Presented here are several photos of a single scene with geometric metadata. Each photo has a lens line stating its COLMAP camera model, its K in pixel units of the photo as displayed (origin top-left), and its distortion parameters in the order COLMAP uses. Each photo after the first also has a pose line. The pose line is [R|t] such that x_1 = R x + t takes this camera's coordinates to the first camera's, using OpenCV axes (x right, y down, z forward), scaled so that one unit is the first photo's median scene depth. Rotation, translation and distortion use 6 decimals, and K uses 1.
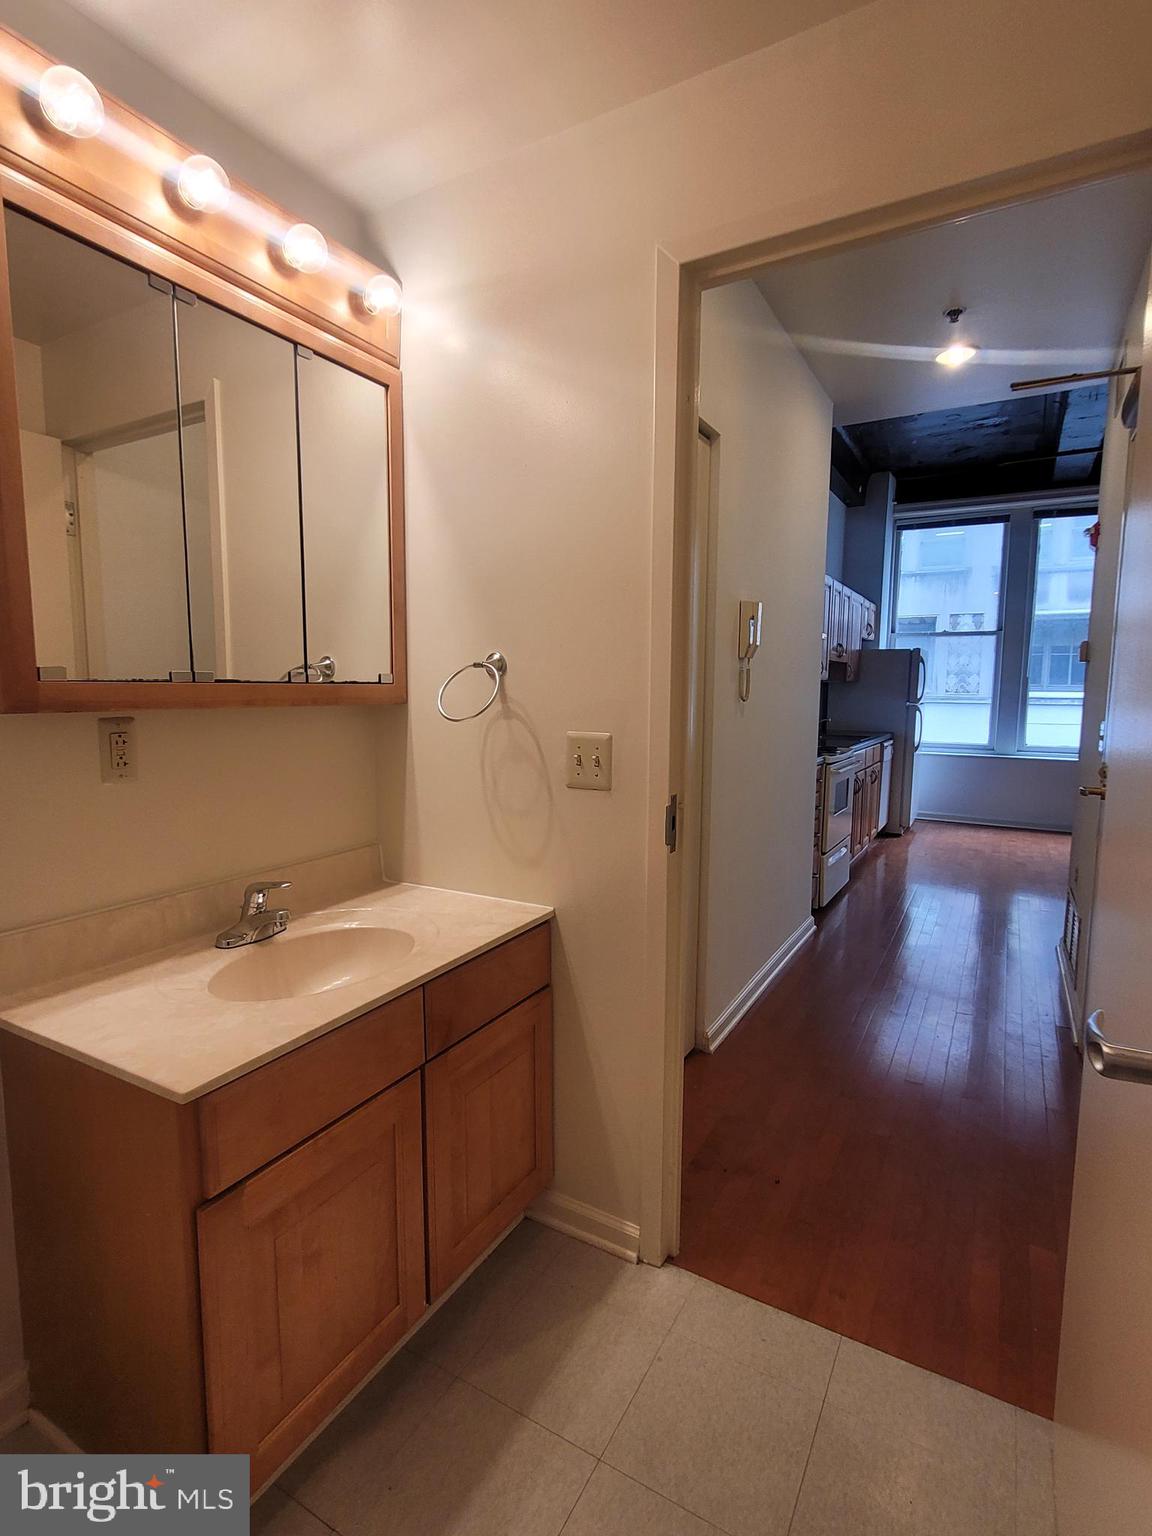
lens RADIAL K [[759.0, 0, 562.5], [0, 759.0, 767.9], [0, 0, 1]] dist [-0.000843, -0.000260]
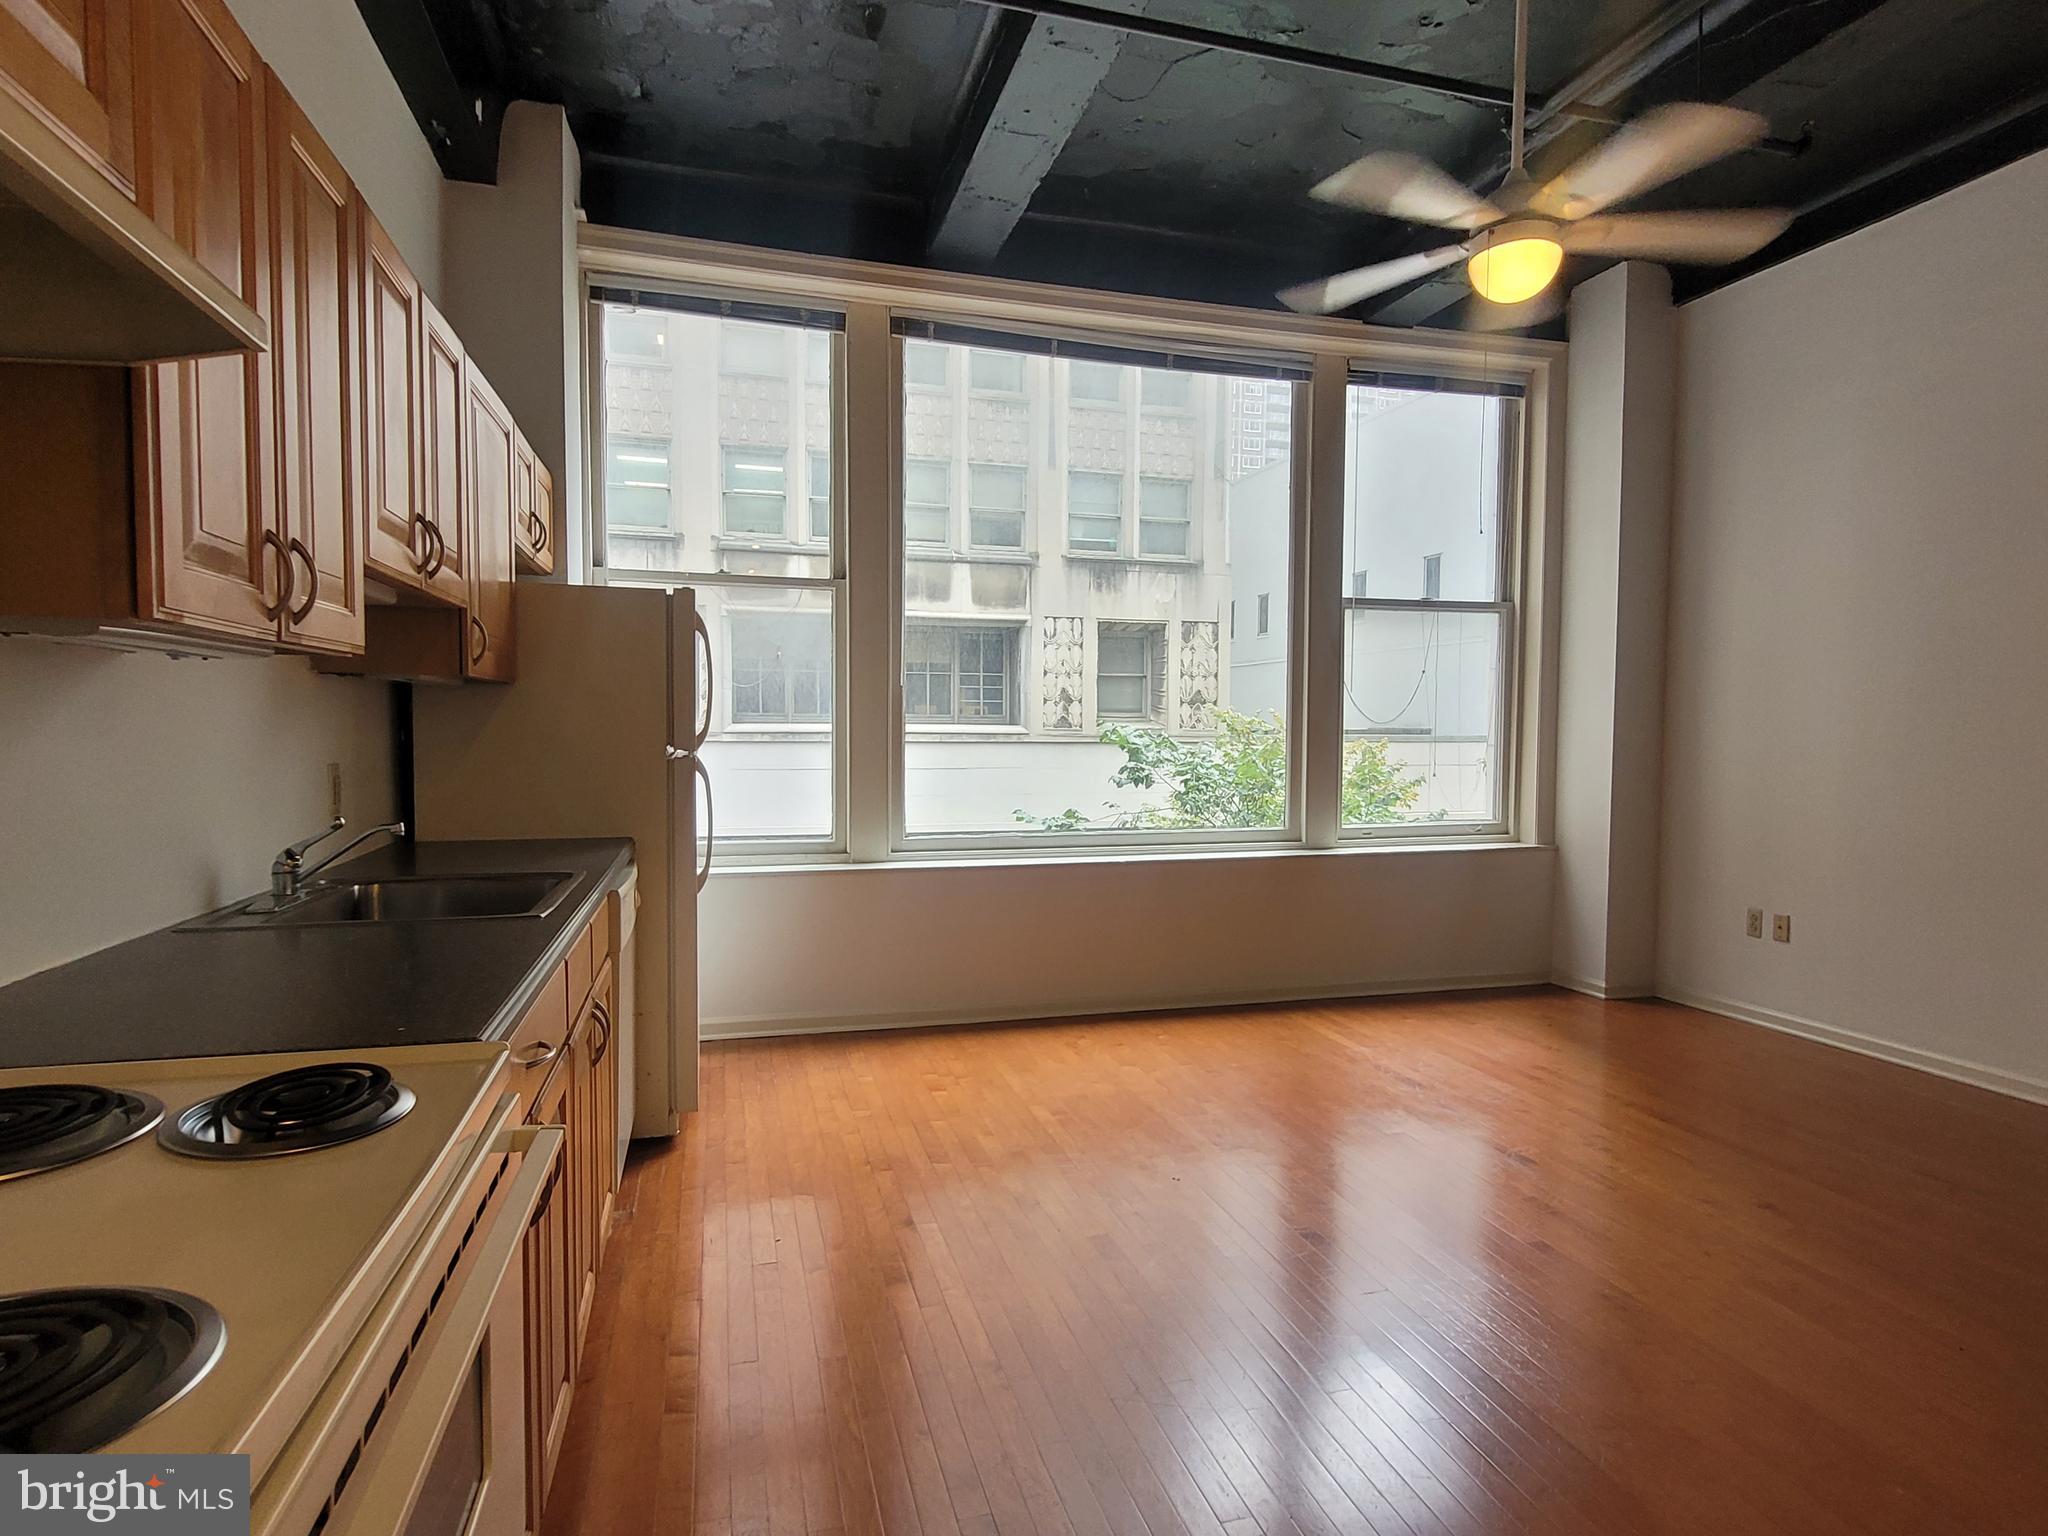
lens RADIAL K [[1079.8, 0, 1029.3], [0, 1079.8, 788.2], [0, 0, 1]] dist [-0.004598, 0.001476]
pose [[0.687948, -0.045599, 0.724326, 0.211802], [0.075234, 0.997128, -0.008682, -0.050627], [-0.721850, 0.060467, 0.689403, 0.541521]]
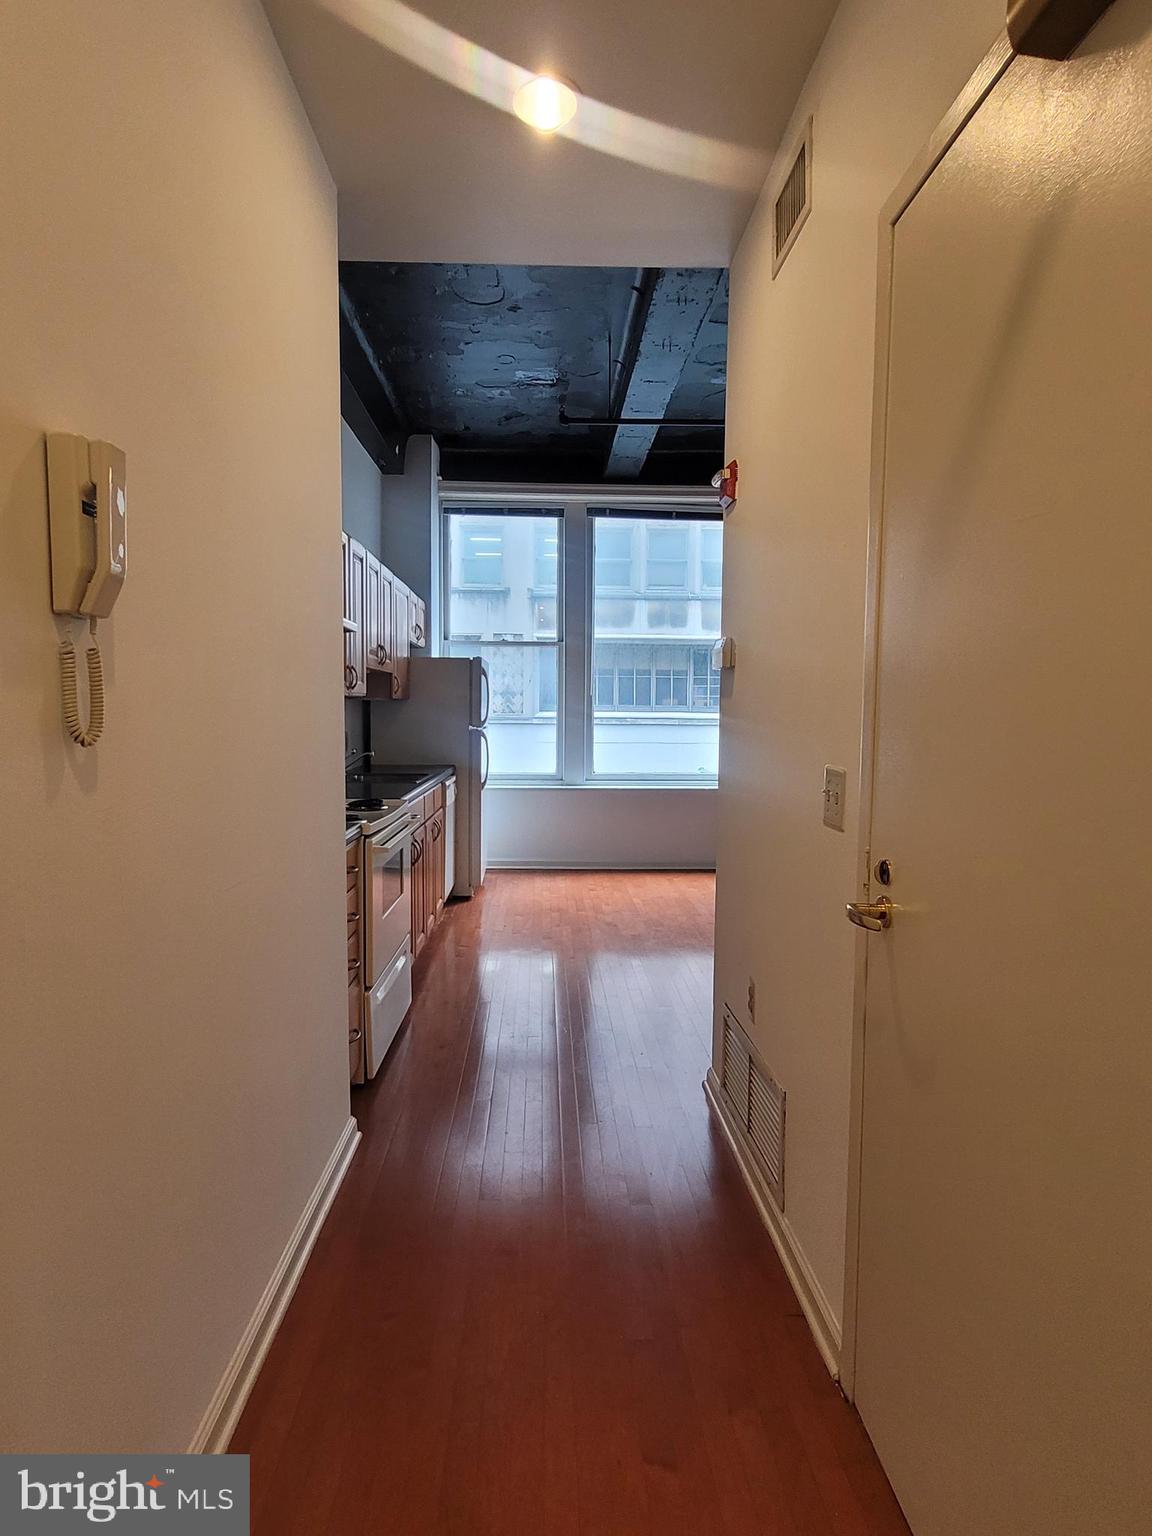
lens RADIAL K [[809.8, 0, 560.7], [0, 809.8, 764.1], [0, 0, 1]] dist [-0.004598, 0.001476]
pose [[0.849983, -0.038164, 0.525425, 0.094091], [0.057284, 0.998154, -0.020167, -0.024718], [-0.523686, 0.047240, 0.850601, 0.241562]]
